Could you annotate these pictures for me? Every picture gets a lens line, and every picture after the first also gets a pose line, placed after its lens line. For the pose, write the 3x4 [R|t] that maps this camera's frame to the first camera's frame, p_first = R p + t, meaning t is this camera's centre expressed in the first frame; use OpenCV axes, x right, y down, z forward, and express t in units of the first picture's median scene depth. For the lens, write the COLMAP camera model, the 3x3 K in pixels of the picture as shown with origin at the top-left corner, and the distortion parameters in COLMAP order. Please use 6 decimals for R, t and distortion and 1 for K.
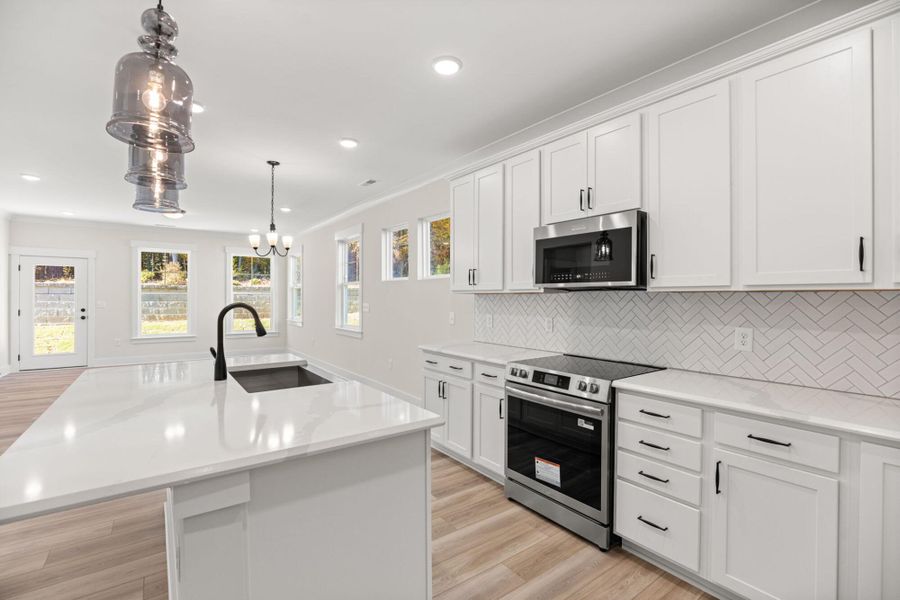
lens RADIAL K [[407.1, 0, 452.6], [0, 407.1, 297.7], [0, 0, 1]] dist [-0.024469, 0.004407]
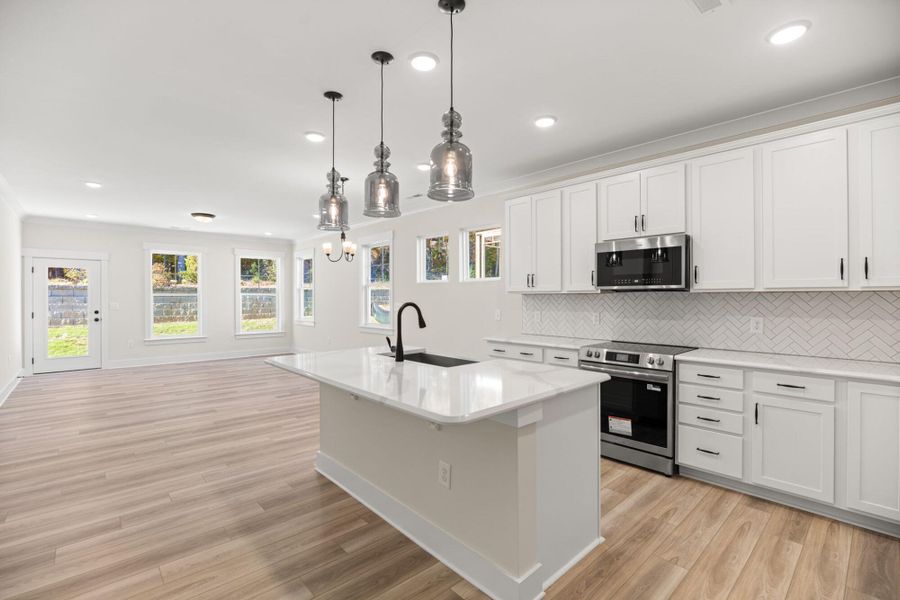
lens RADIAL K [[407.1, 0, 453.1], [0, 407.1, 298.5], [0, 0, 1]] dist [-0.024469, 0.004407]
pose [[0.993838, -0.005689, 0.110694, -0.430913], [0.005513, 0.999983, 0.001898, -0.000731], [-0.110703, -0.001277, 0.993853, -0.258171]]
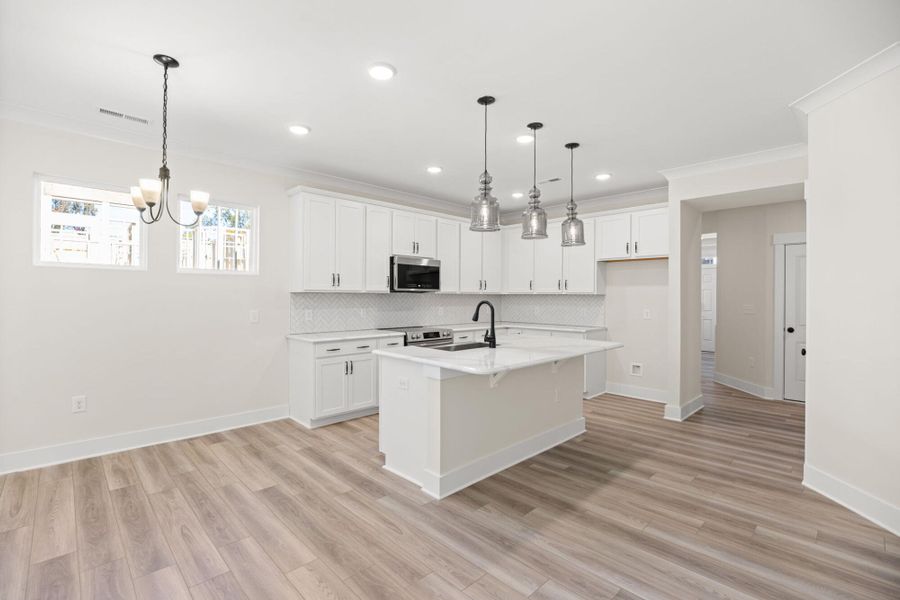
lens RADIAL K [[407.1, 0, 453.1], [0, 407.1, 298.4], [0, 0, 1]] dist [-0.024469, 0.004407]
pose [[-0.140425, -0.009816, 0.990043, -1.717456], [-0.004485, 0.999947, 0.009278, -0.008495], [-0.990081, -0.003137, -0.140461, 1.095417]]
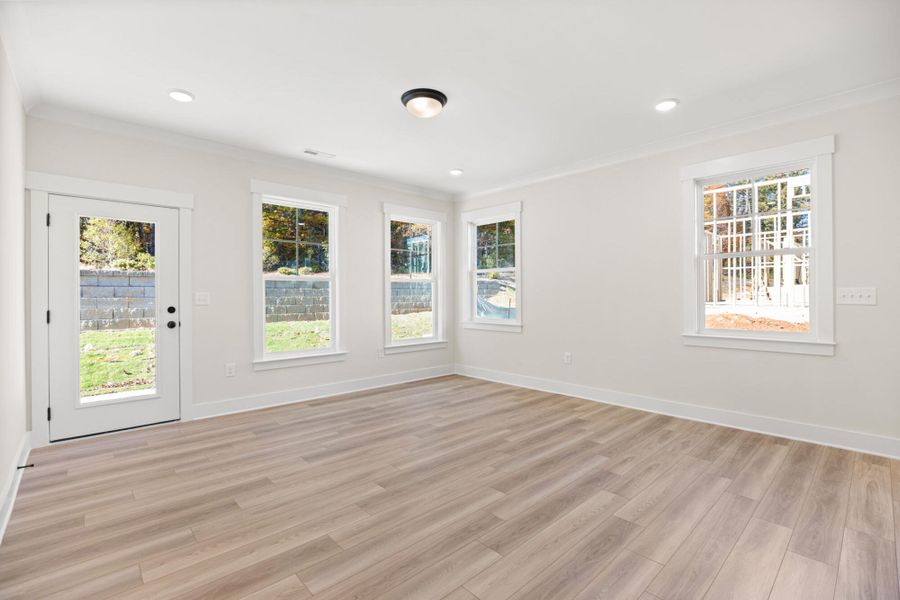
lens RADIAL K [[407.1, 0, 452.2], [0, 407.1, 296.7], [0, 0, 1]] dist [-0.024469, 0.004407]
pose [[0.993025, -0.008222, 0.117618, -1.801434], [0.007899, 0.999964, 0.003210, 0.044175], [-0.117640, -0.002258, 0.993054, 1.289346]]
